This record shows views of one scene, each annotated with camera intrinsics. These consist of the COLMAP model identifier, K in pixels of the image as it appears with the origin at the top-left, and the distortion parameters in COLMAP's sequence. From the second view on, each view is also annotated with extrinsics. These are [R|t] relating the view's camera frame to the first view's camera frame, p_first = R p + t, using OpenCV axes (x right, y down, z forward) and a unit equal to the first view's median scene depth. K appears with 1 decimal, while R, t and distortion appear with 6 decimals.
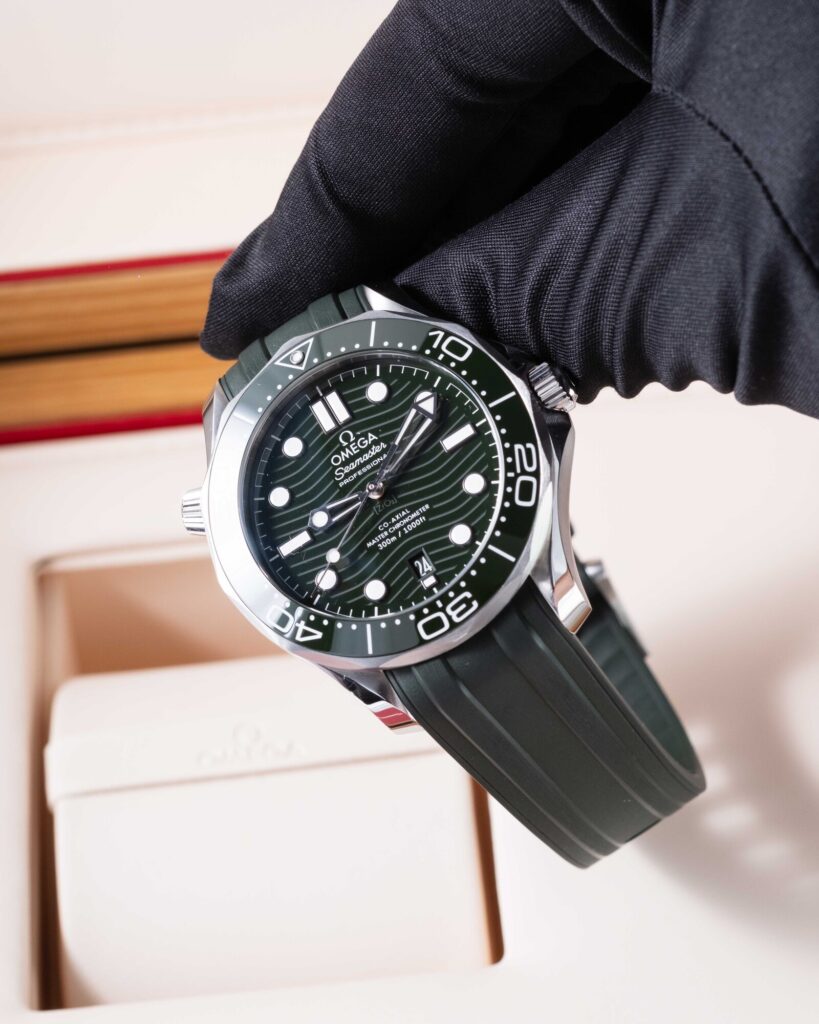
lens RADIAL K [[4451.1, 0, 409.5], [0, 4451.1, 512.0], [0, 0, 1]] dist [0.157748, -0.083125]
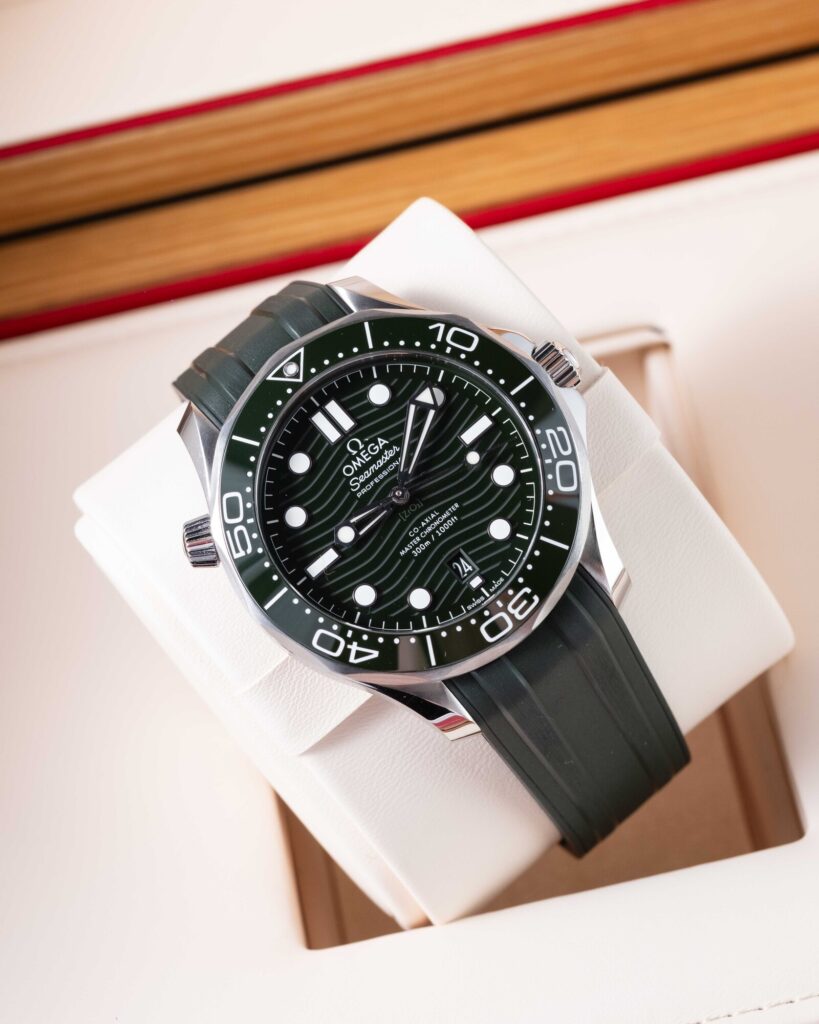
lens RADIAL K [[4451.1, 0, 409.5], [0, 4451.1, 512.0], [0, 0, 1]] dist [0.157748, -0.083125]
pose [[0.947485, -0.140033, 0.287510, -0.283399], [0.131774, 0.990118, 0.047983, -0.047479], [-0.291388, -0.007577, 0.956575, 0.078697]]
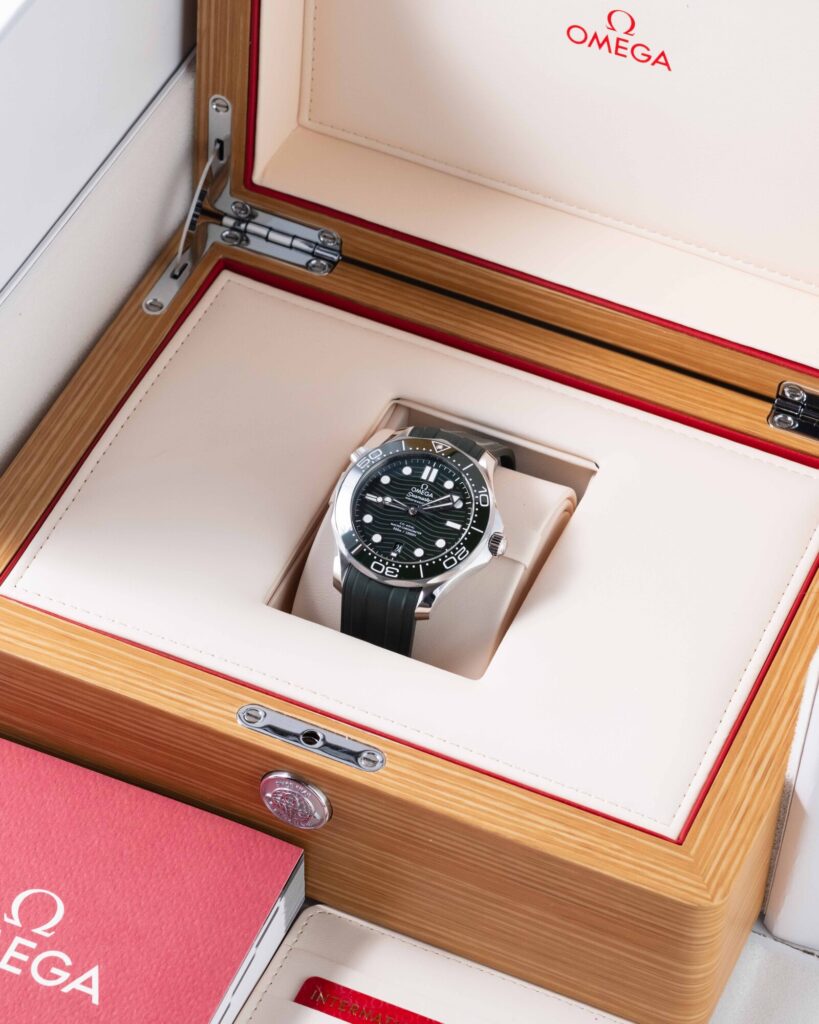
lens RADIAL K [[4451.1, 0, 409.5], [0, 4451.1, 512.0], [0, 0, 1]] dist [0.157748, -0.083125]
pose [[0.612284, 0.783592, -0.105324, 0.227796], [-0.782415, 0.619678, 0.061857, -0.142043], [0.113737, 0.044533, 0.992512, -1.222997]]
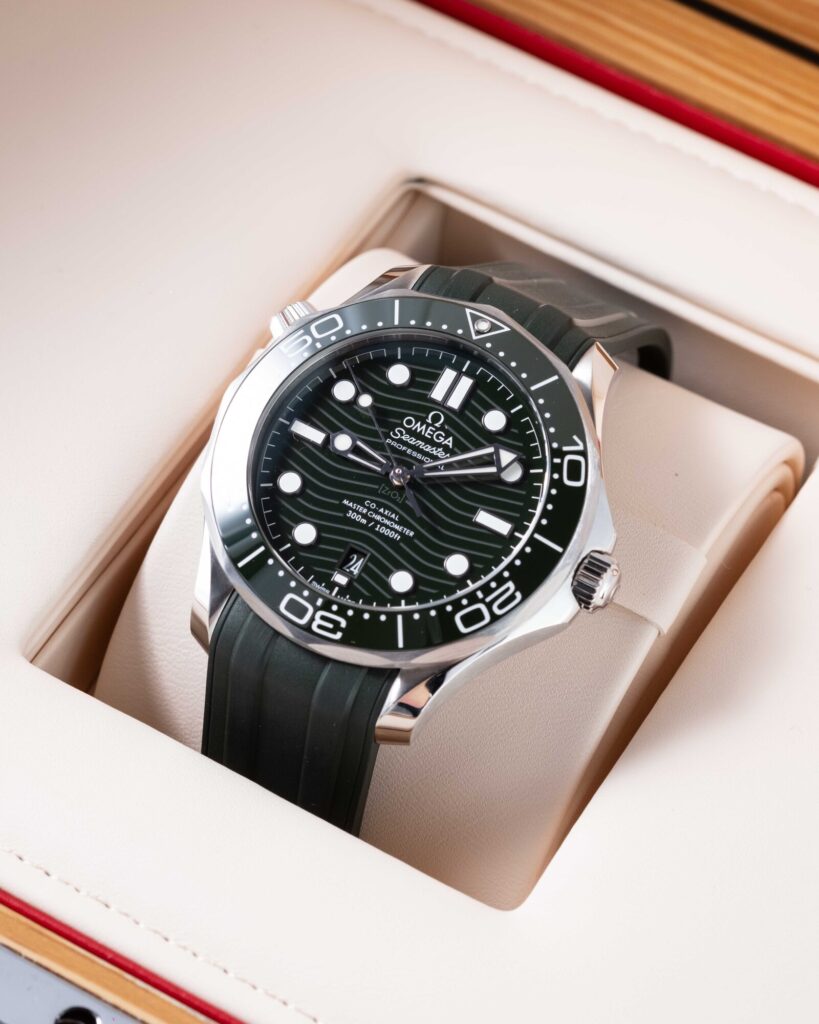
lens RADIAL K [[4451.1, 0, 409.5], [0, 4451.1, 512.0], [0, 0, 1]] dist [0.157748, -0.083125]
pose [[0.522288, 0.850448, -0.062879, 0.057701], [-0.837487, 0.525428, 0.150135, -0.141197], [0.160721, -0.025753, 0.986664, 0.092424]]
